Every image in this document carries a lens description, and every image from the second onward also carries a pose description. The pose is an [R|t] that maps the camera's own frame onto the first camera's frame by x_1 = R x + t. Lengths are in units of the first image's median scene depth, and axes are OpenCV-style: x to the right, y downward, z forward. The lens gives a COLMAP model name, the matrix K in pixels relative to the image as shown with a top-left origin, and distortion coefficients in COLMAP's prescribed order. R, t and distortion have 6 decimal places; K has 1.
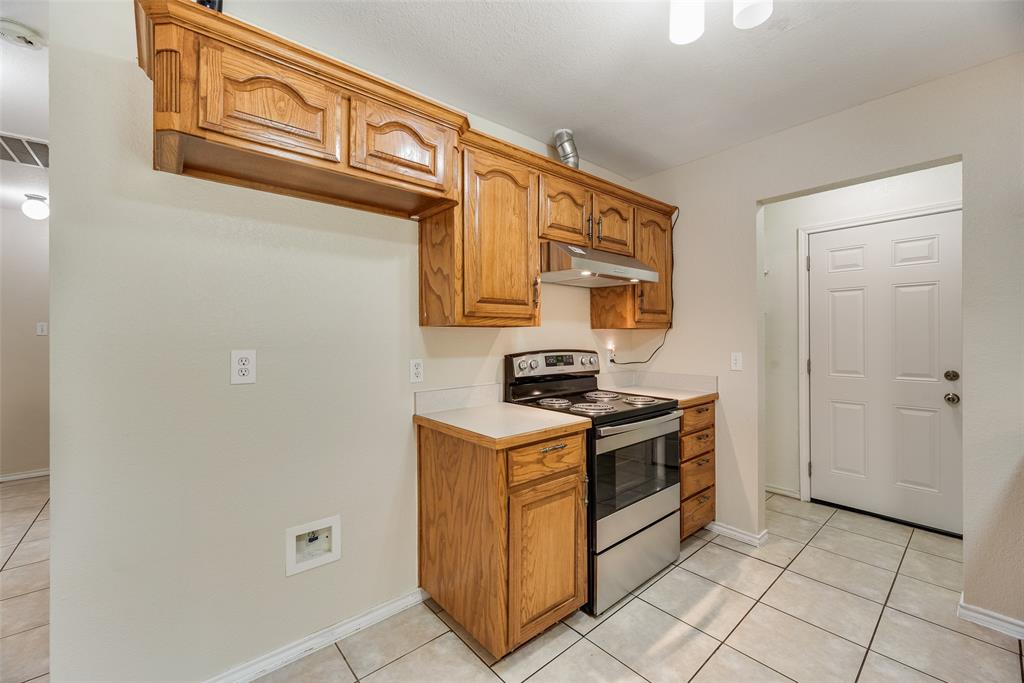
lens RADIAL K [[413.0, 0, 509.7], [0, 413.0, 335.5], [0, 0, 1]] dist [0.004980, 0.000862]
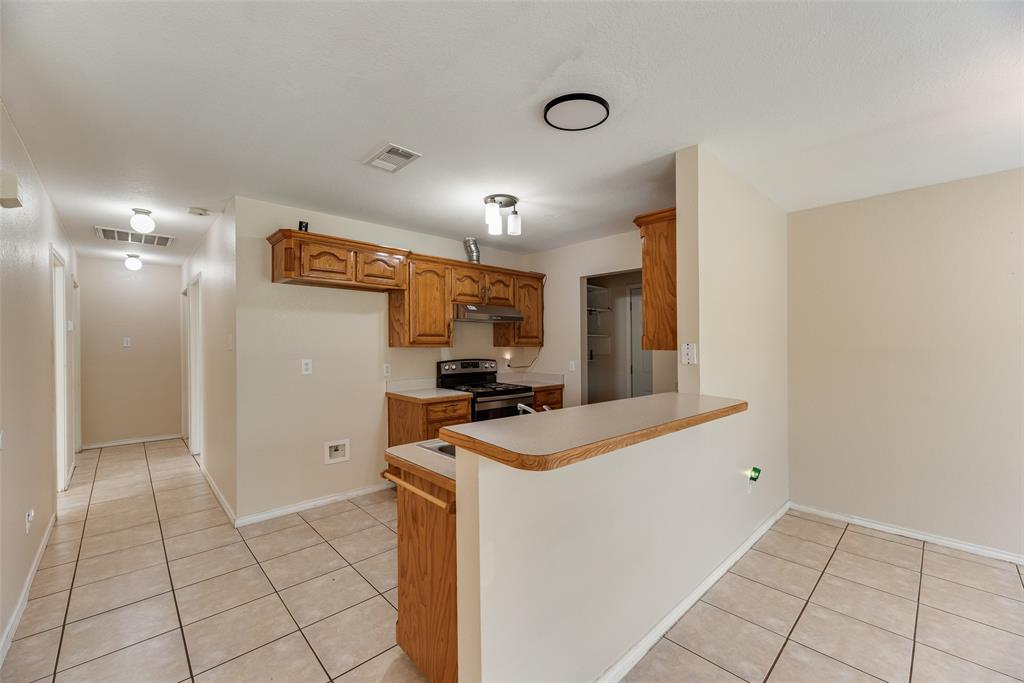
lens RADIAL K [[413.0, 0, 515.8], [0, 413.0, 352.5], [0, 0, 1]] dist [0.004980, 0.000862]
pose [[0.997508, 0.006961, 0.070207, 0.244752], [-0.009047, 0.999525, 0.029446, -0.060025], [-0.069969, -0.030008, 0.997098, -0.985335]]
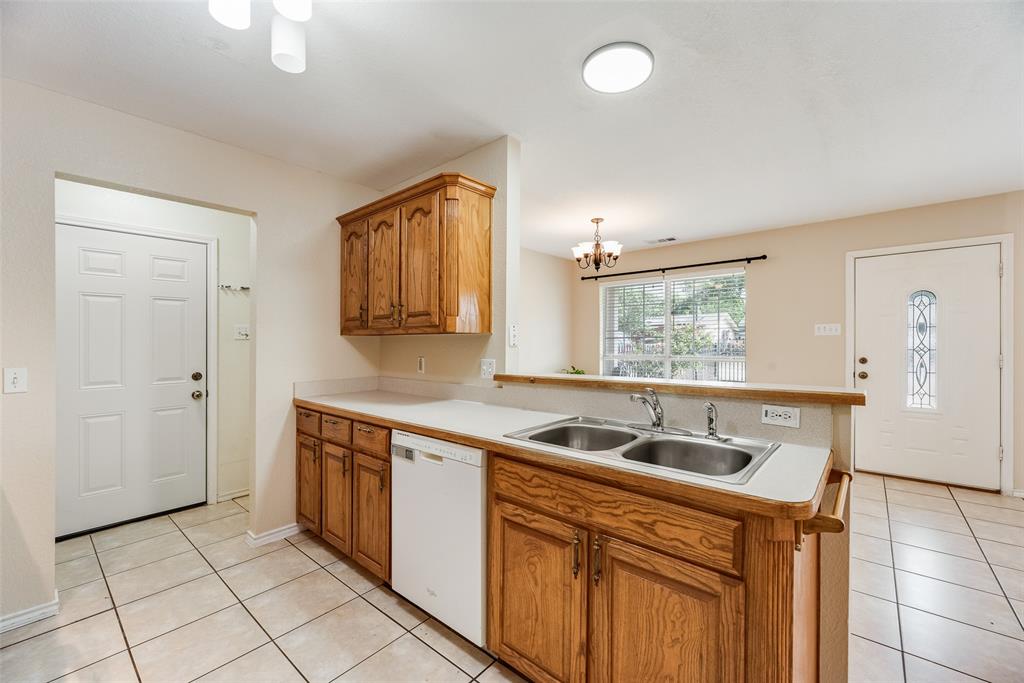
lens RADIAL K [[413.0, 0, 515.4], [0, 413.0, 337.3], [0, 0, 1]] dist [0.004980, 0.000862]
pose [[-0.159186, 0.019782, 0.987050, -0.370440], [-0.003761, 0.999780, -0.020643, 0.001686], [-0.987241, -0.006998, -0.159077, 0.314039]]
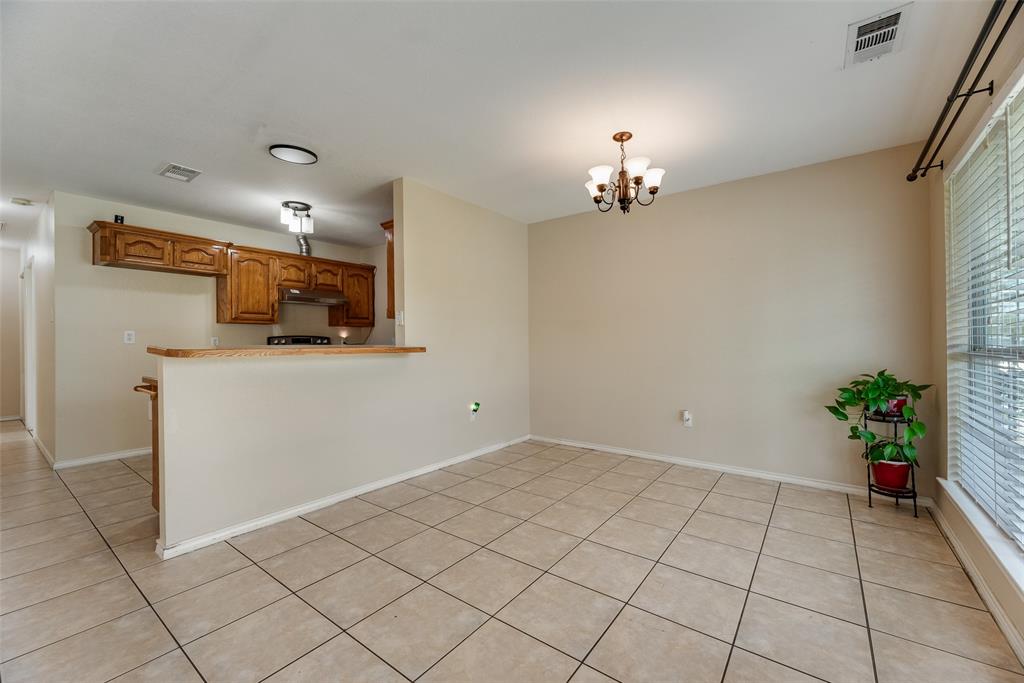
lens RADIAL K [[413.0, 0, 510.1], [0, 413.0, 345.6], [0, 0, 1]] dist [0.004980, 0.000862]
pose [[0.974314, 0.001683, 0.225189, 0.859450], [-0.005967, 0.999814, 0.018345, 0.050654], [-0.225116, -0.019218, 0.974142, -1.621672]]
